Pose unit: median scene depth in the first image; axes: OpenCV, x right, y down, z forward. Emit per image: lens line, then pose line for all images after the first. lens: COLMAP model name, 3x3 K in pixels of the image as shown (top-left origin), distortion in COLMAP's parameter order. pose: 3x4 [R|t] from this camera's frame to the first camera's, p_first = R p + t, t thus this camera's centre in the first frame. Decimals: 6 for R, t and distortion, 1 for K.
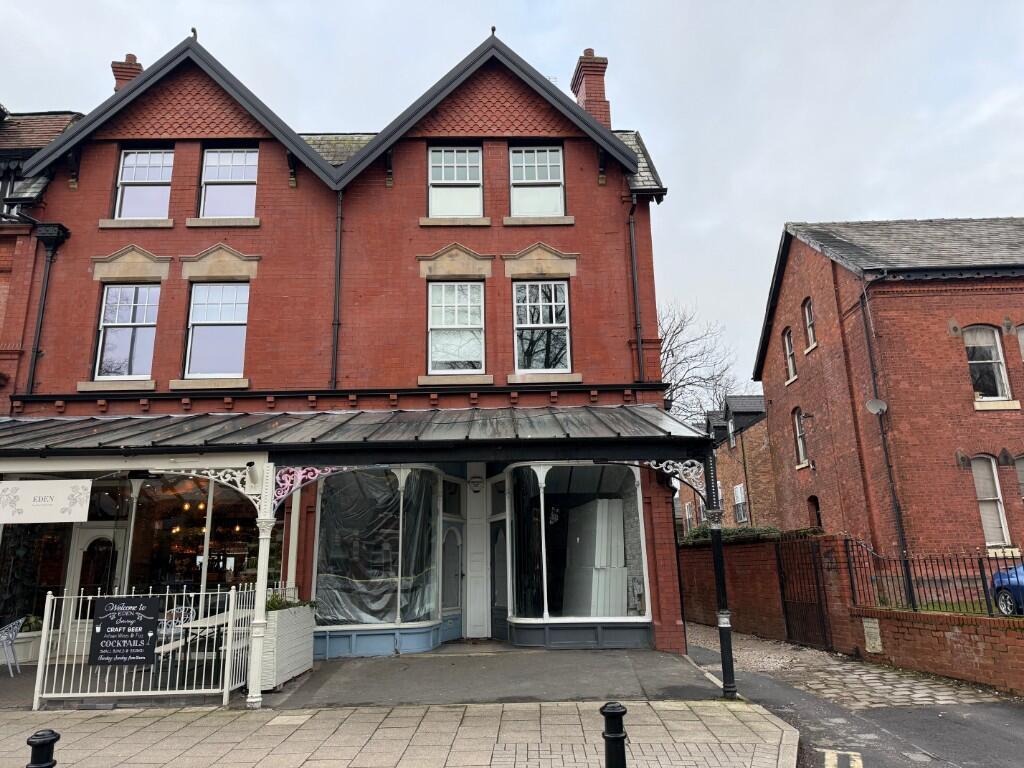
lens RADIAL K [[721.9, 0, 512.0], [0, 721.9, 384.0], [0, 0, 1]] dist [0.071290, -0.088518]
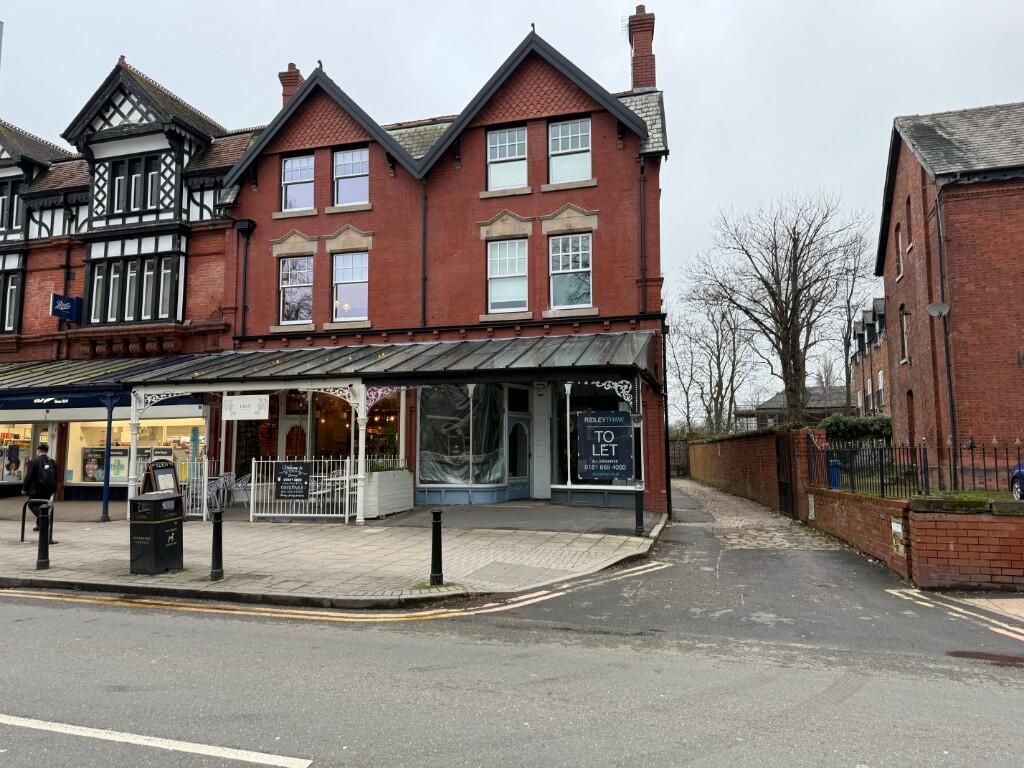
lens RADIAL K [[747.9, 0, 512.0], [0, 747.9, 384.0], [0, 0, 1]] dist [0.157558, -0.271371]
pose [[0.952388, -0.006978, -0.304809, 0.352106], [0.055761, 0.986862, 0.151635, -0.091161], [0.299747, -0.161412, 0.940265, -0.341165]]
